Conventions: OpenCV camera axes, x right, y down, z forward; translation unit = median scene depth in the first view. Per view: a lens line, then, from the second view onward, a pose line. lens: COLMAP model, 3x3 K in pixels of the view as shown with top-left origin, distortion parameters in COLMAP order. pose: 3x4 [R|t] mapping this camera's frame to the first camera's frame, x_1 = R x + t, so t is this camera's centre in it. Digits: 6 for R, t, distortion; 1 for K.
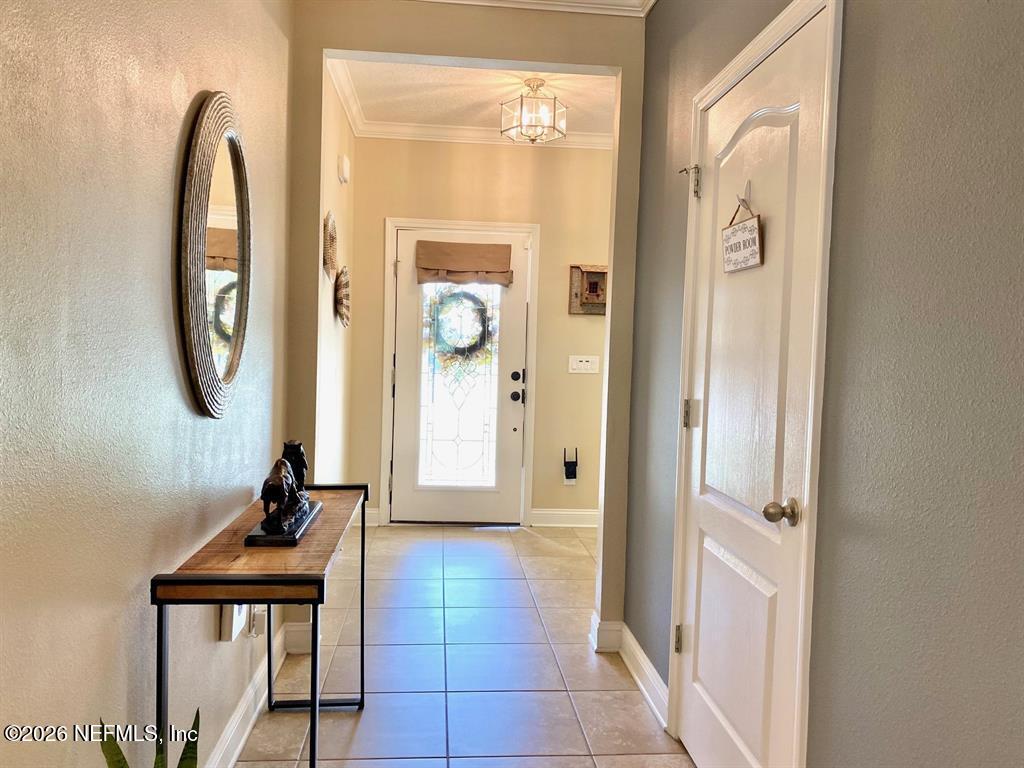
lens RADIAL K [[803.8, 0, 512.8], [0, 803.8, 381.8], [0, 0, 1]] dist [0.014550, -0.000055]
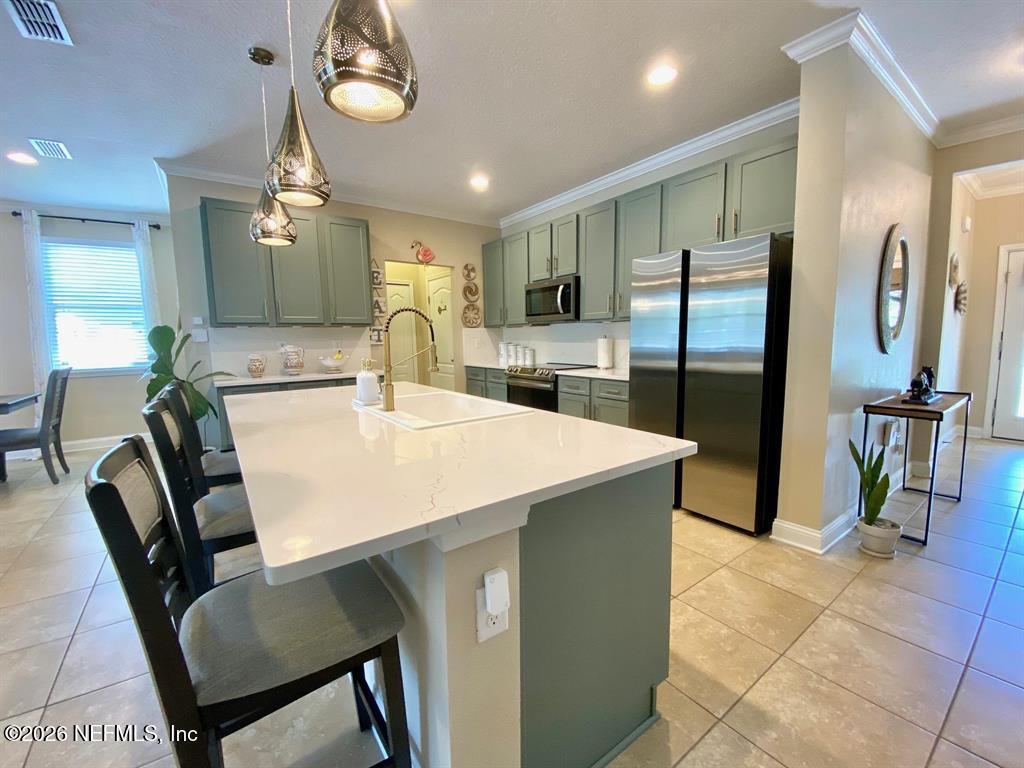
lens RADIAL K [[416.8, 0, 512.0], [0, 416.8, 384.8], [0, 0, 1]] dist [0.006439, -0.011811]
pose [[0.512590, 0.052724, -0.857013, 0.096764], [-0.001418, 0.998164, 0.060560, 0.041750], [0.858632, -0.029828, 0.511723, -0.444086]]
